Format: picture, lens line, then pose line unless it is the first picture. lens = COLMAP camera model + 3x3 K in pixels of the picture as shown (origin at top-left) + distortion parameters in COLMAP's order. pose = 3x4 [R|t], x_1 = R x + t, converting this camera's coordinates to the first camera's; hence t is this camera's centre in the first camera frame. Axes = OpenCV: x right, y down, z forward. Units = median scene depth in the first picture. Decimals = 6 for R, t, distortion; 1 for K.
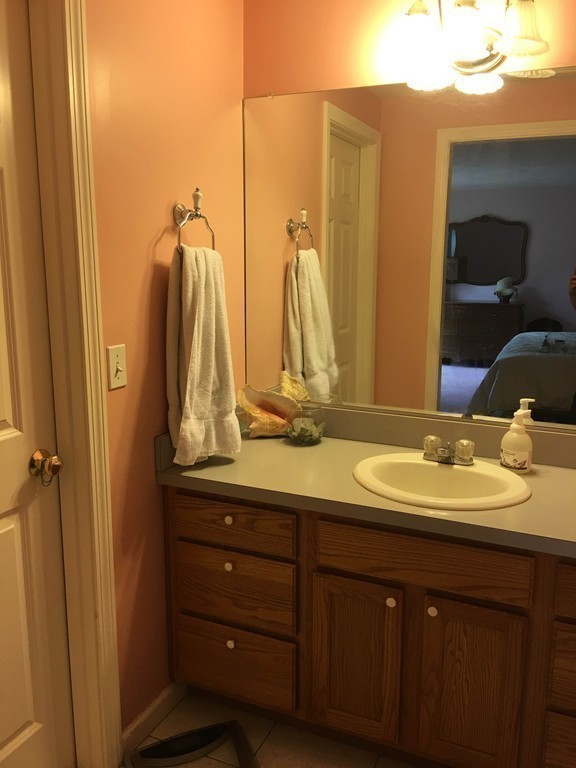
lens RADIAL K [[664.2, 0, 289.5], [0, 664.2, 380.8], [0, 0, 1]] dist [0.037939, -0.031781]
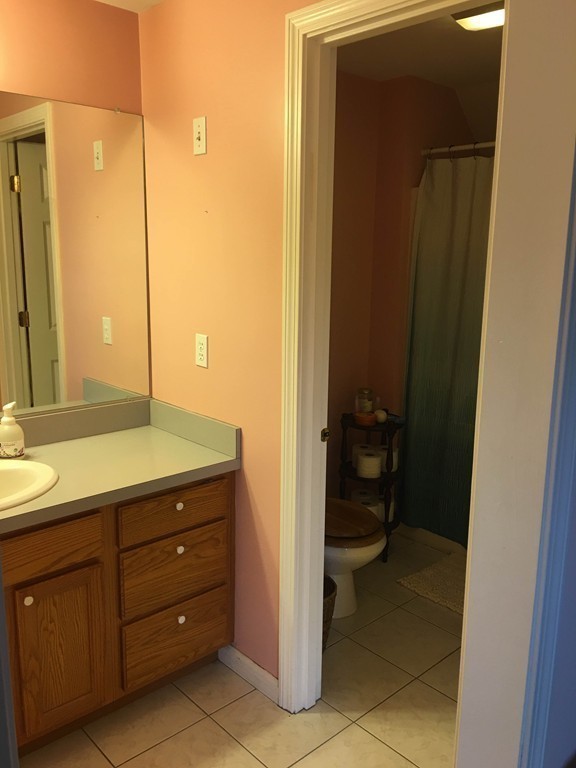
lens RADIAL K [[664.2, 0, 287.7], [0, 664.2, 385.1], [0, 0, 1]] dist [0.037939, -0.031781]
pose [[0.413096, -0.193257, 0.889946, -0.499177], [0.170571, 0.976349, 0.132844, -0.061622], [-0.894571, 0.096921, 0.436290, 0.132248]]
